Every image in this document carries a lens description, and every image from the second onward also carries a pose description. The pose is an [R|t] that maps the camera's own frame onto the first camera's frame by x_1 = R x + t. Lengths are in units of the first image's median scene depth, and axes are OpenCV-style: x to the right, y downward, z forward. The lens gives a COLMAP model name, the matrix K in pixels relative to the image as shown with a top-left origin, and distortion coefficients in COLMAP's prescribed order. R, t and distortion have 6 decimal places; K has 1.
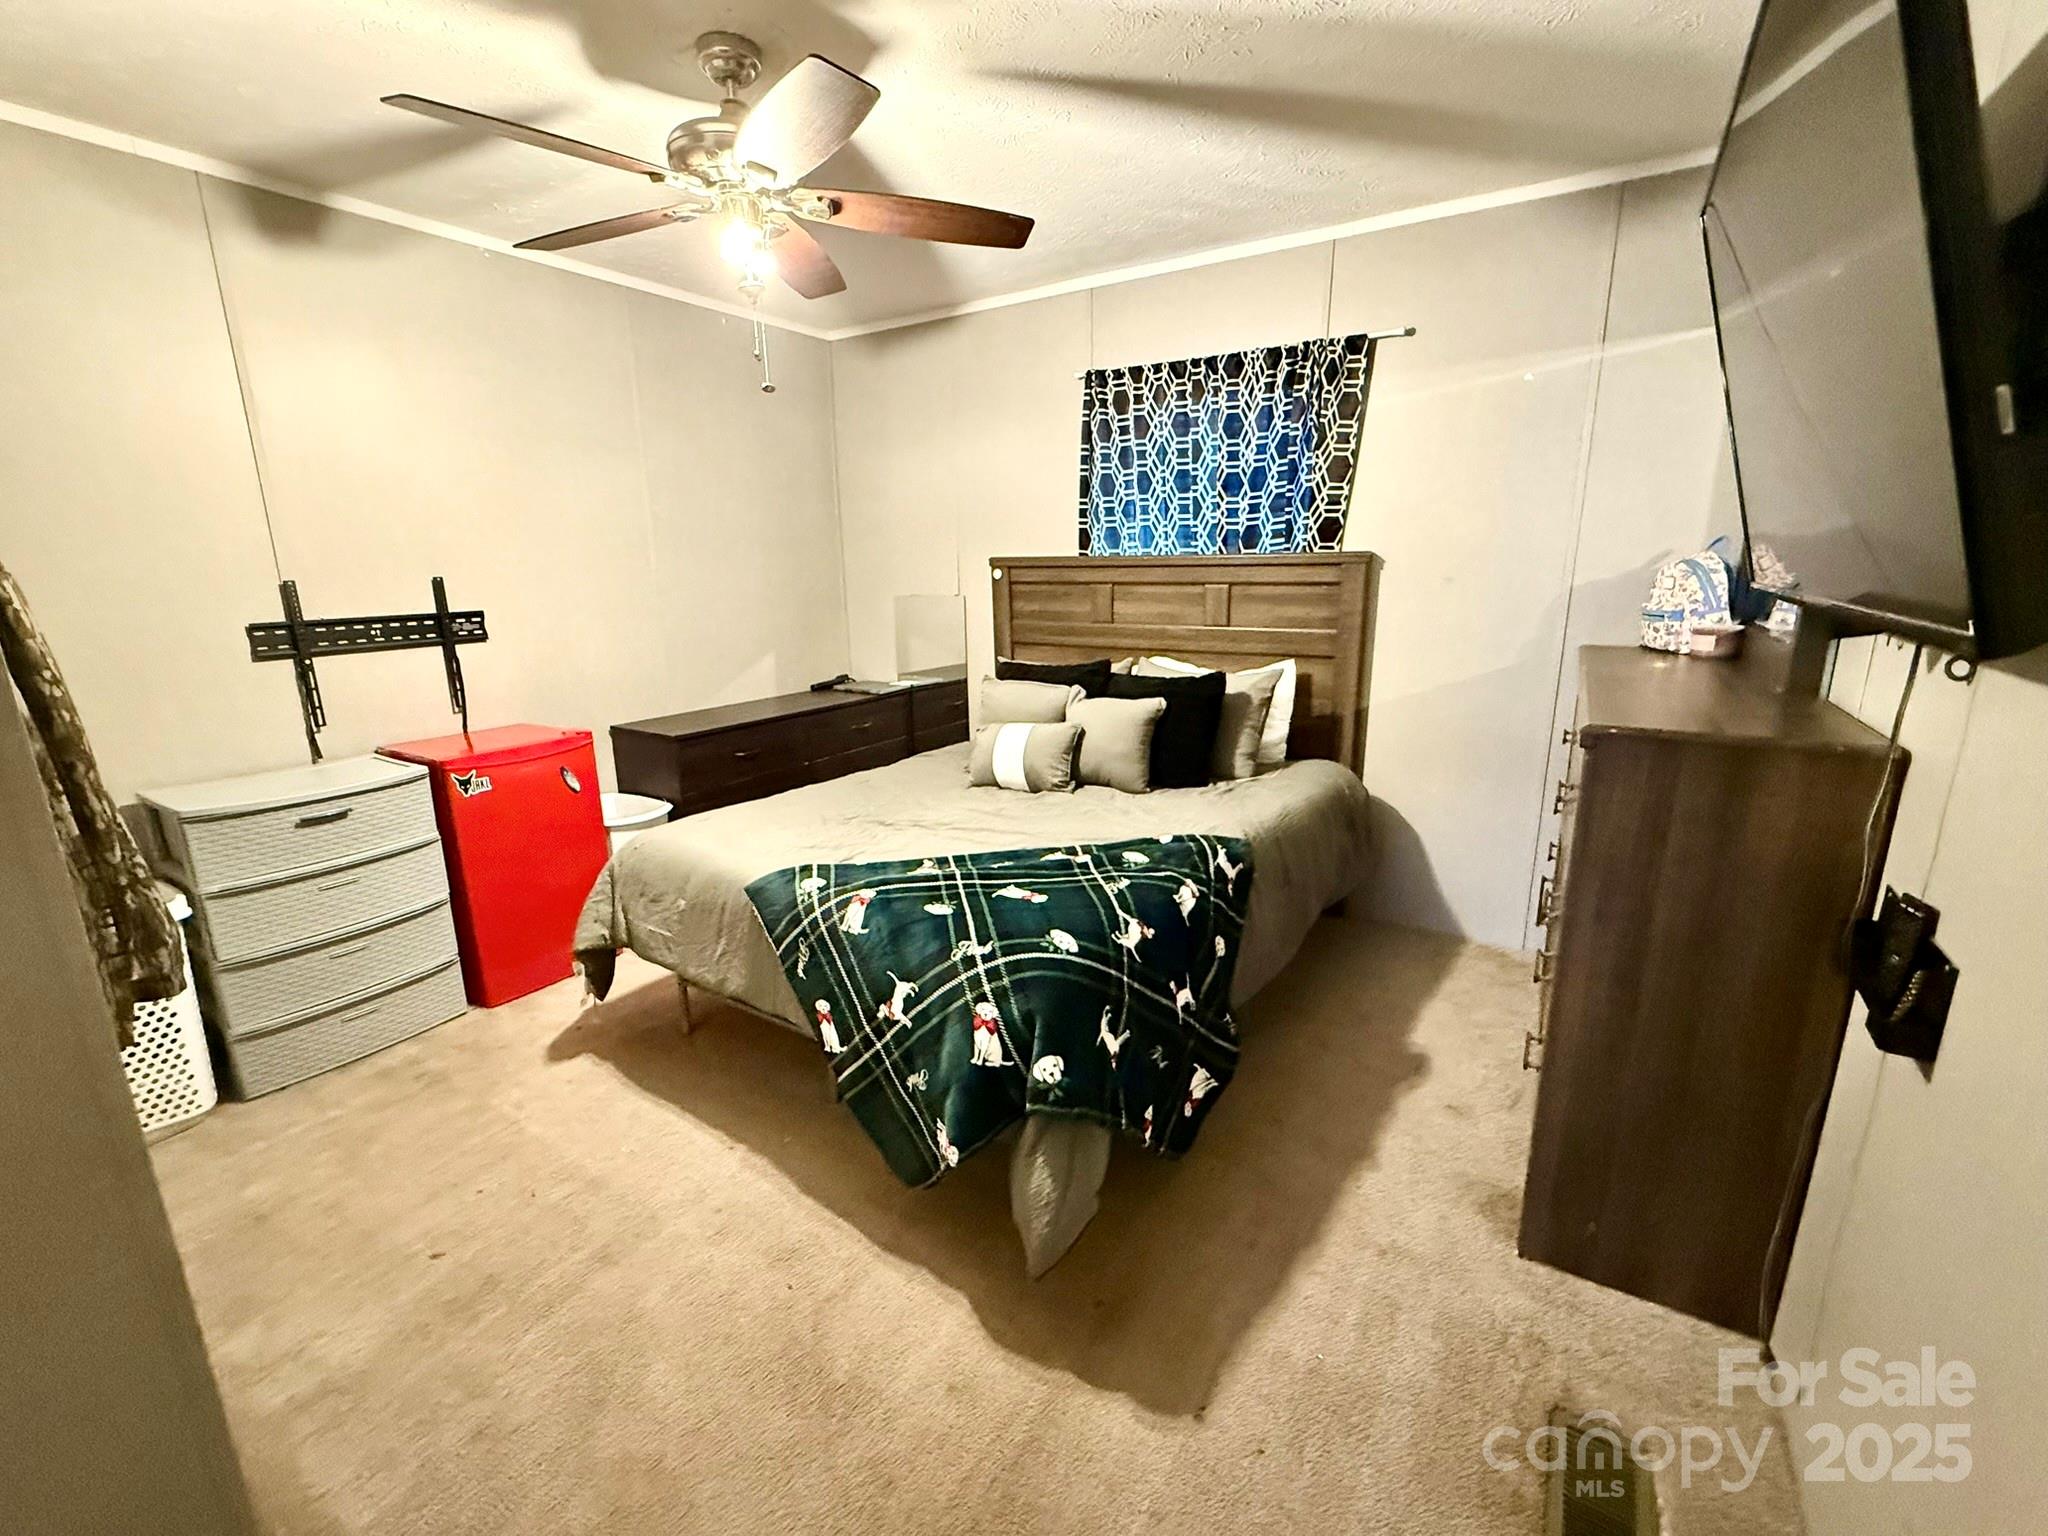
lens RADIAL K [[877.3, 0, 1023.8], [0, 877.3, 772.0], [0, 0, 1]] dist [0.002015, -0.000176]
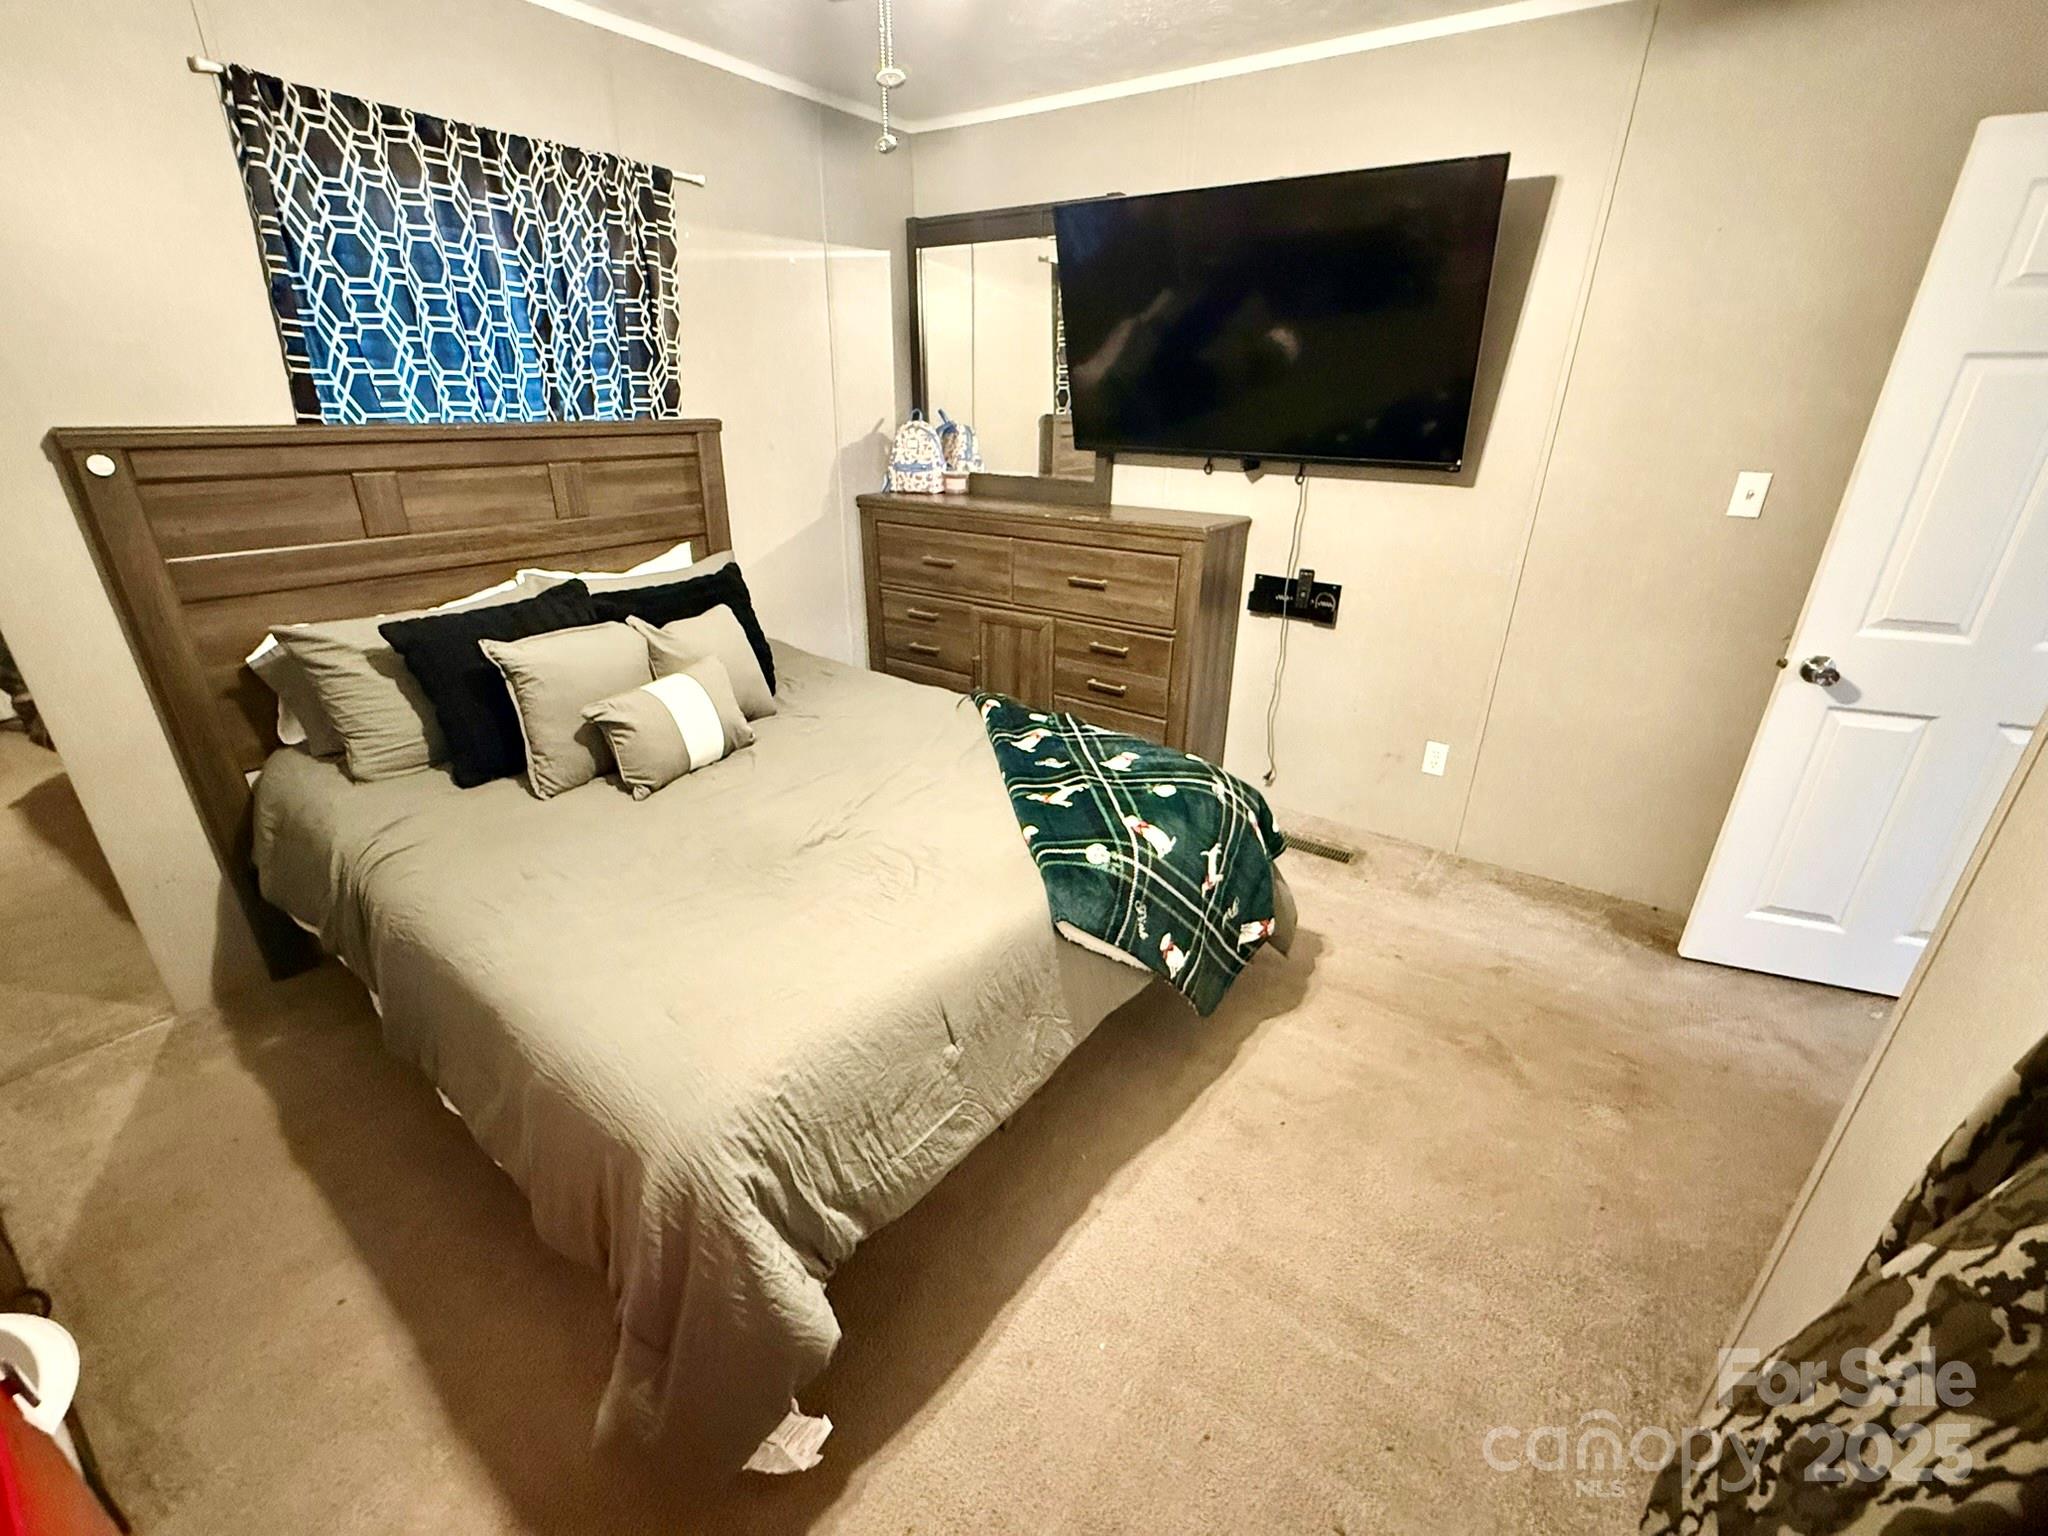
lens RADIAL K [[877.3, 0, 1025.0], [0, 877.3, 769.9], [0, 0, 1]] dist [0.002015, -0.000176]
pose [[0.033924, -0.379004, 0.924773, -0.633664], [0.222592, 0.904929, 0.362706, -0.170777], [-0.974321, 0.193543, 0.115062, 0.608976]]
